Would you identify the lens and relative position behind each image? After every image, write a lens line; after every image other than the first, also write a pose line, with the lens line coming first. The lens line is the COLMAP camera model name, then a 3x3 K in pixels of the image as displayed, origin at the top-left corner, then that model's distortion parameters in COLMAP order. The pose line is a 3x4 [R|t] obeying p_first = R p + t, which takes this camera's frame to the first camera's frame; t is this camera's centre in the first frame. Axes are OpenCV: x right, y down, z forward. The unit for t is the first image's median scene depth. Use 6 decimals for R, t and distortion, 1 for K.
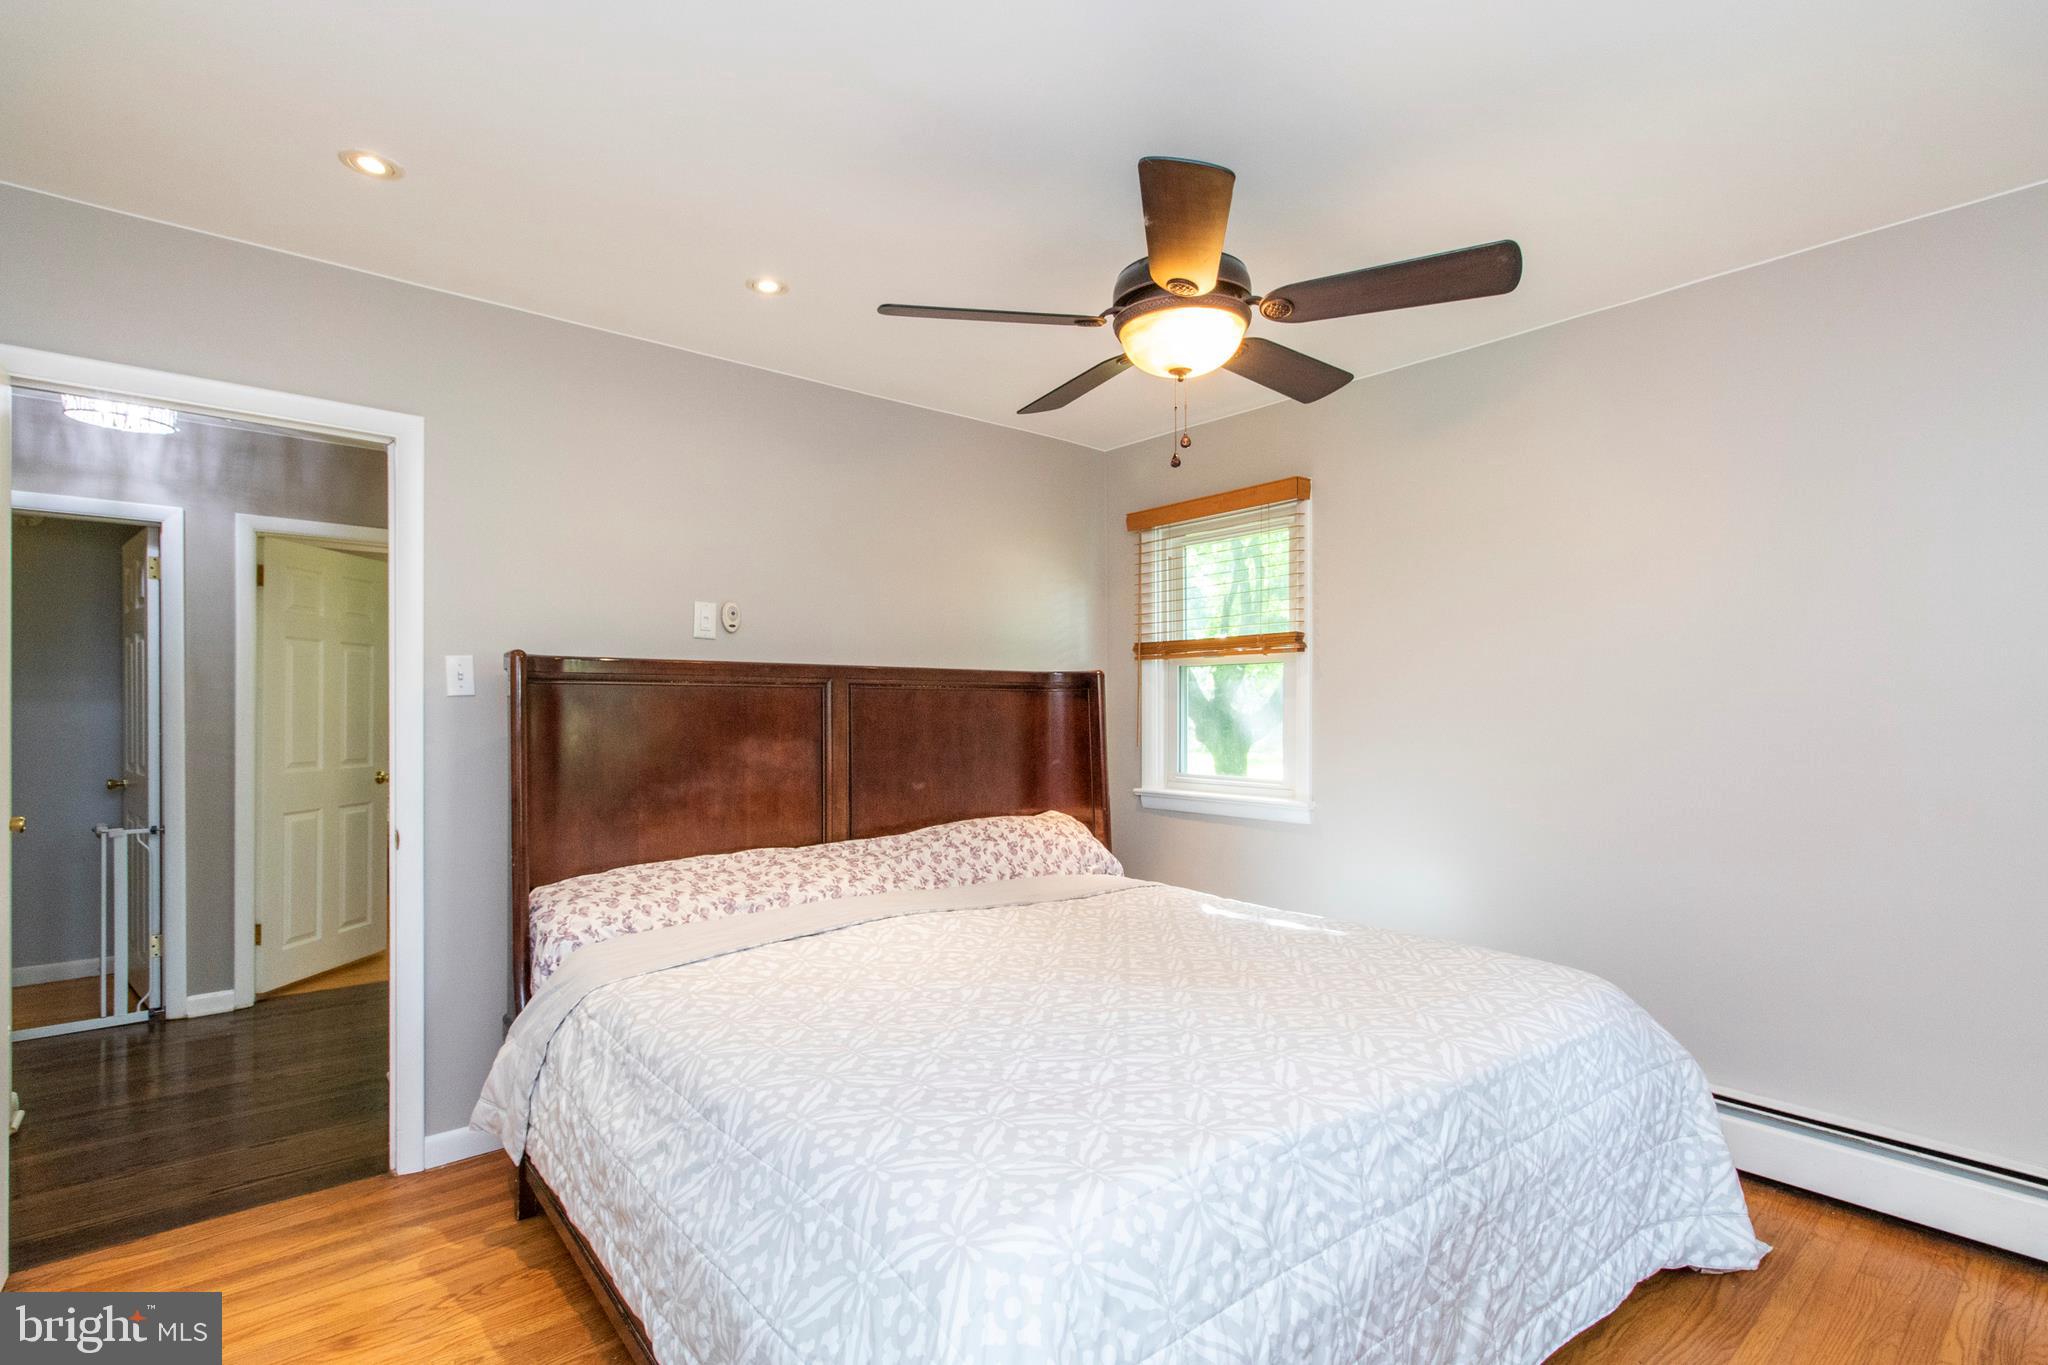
lens RADIAL K [[976.2, 0, 1017.2], [0, 976.2, 702.8], [0, 0, 1]] dist [0.001949, 0.000136]
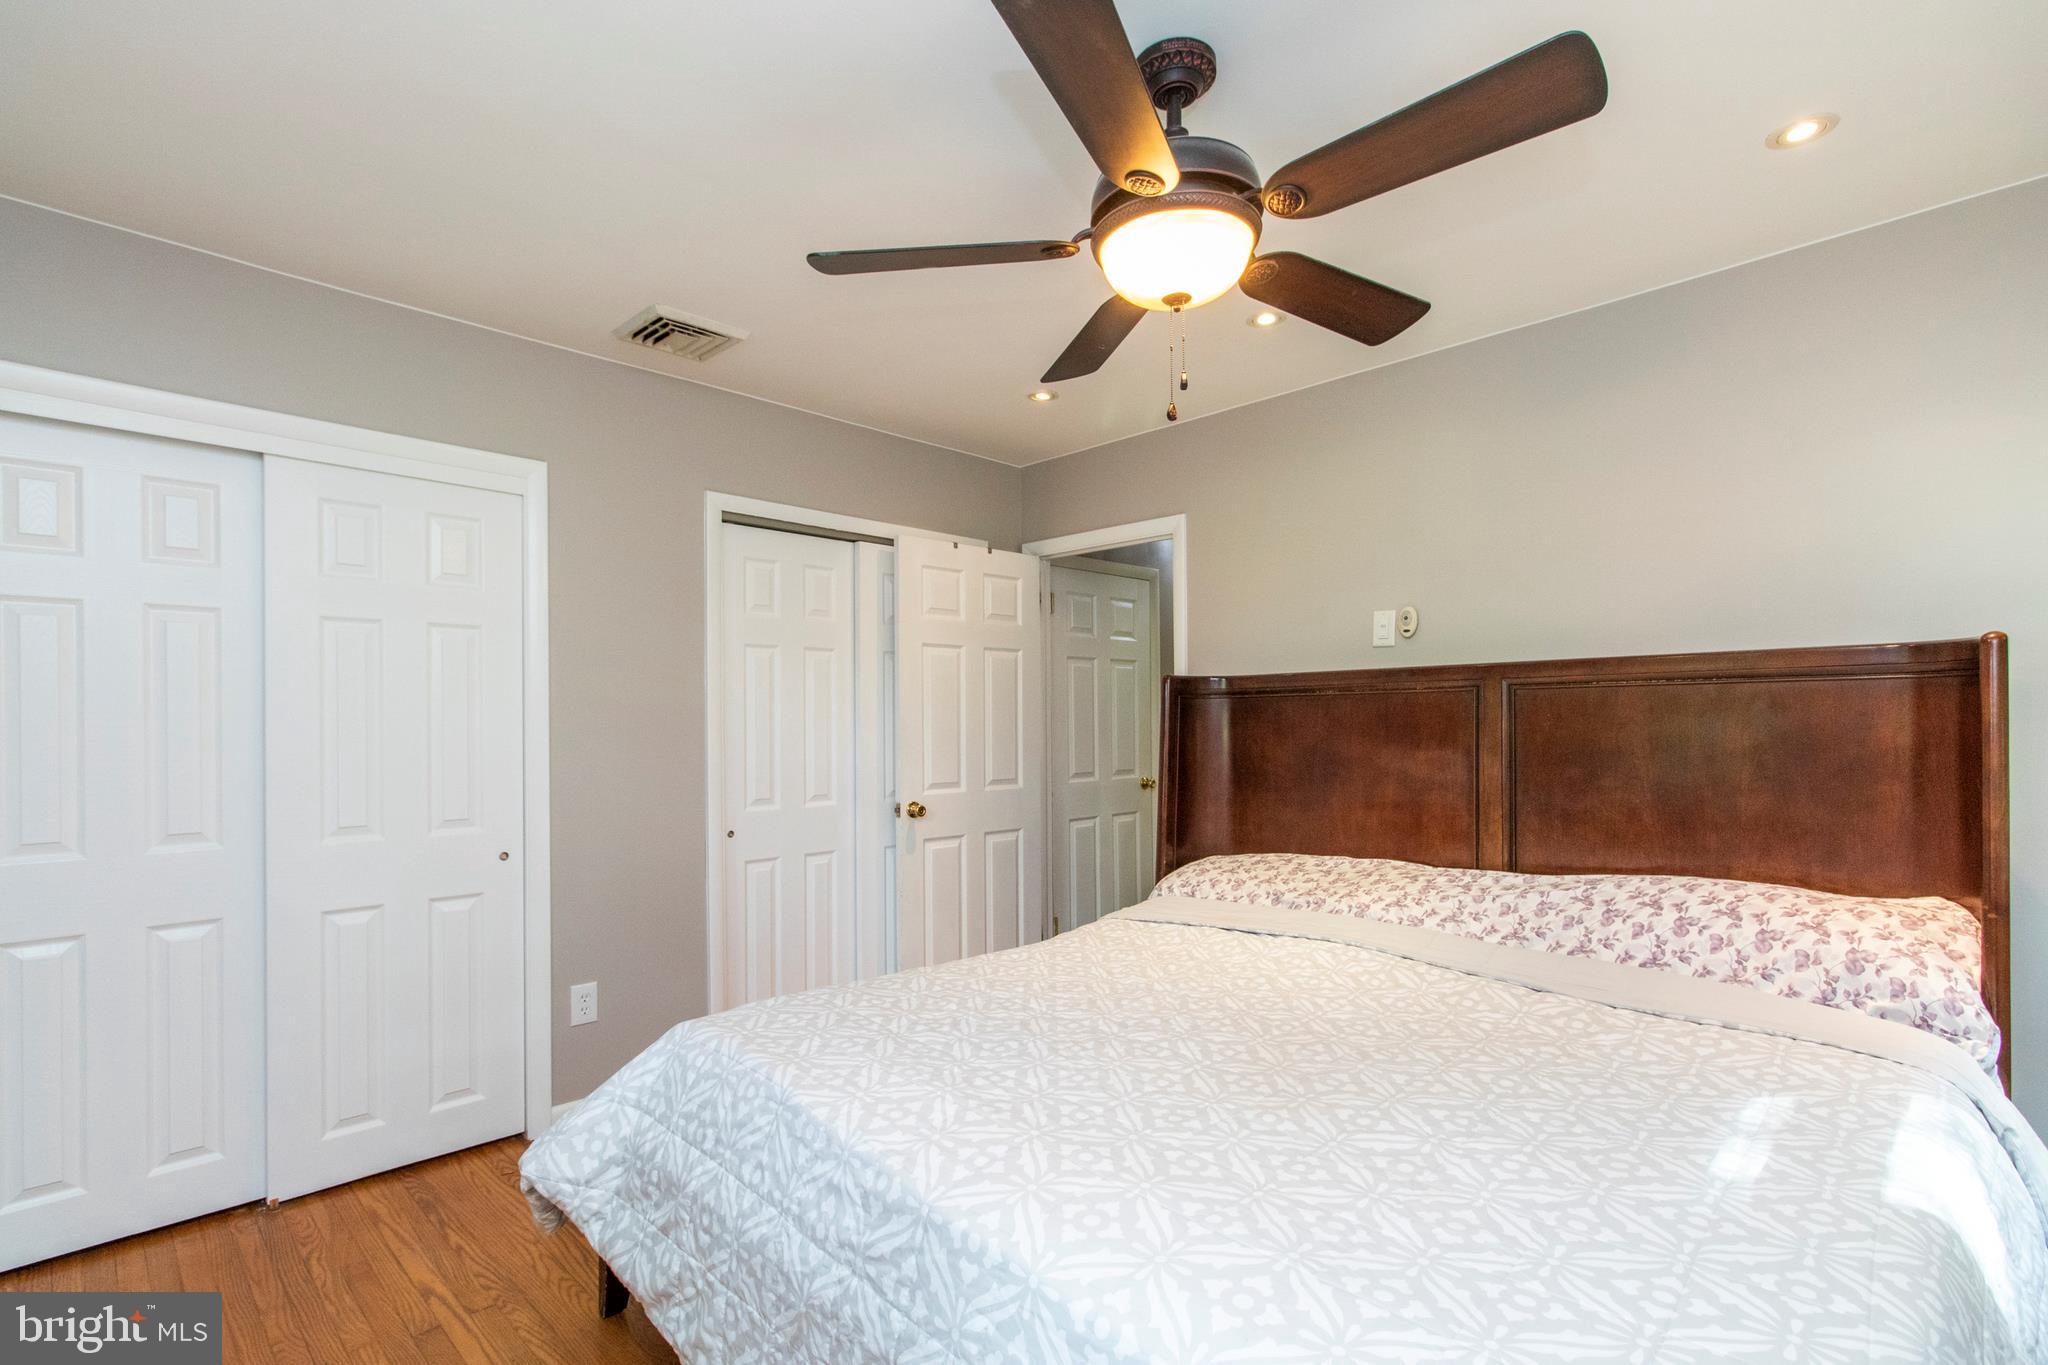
lens RADIAL K [[976.2, 0, 1017.2], [0, 976.2, 702.8], [0, 0, 1]] dist [0.001949, 0.000136]
pose [[0.054182, -0.020024, -0.998330, 0.727748], [0.017324, 0.999667, -0.019111, 0.006278], [0.998381, -0.016259, 0.054510, 0.614021]]
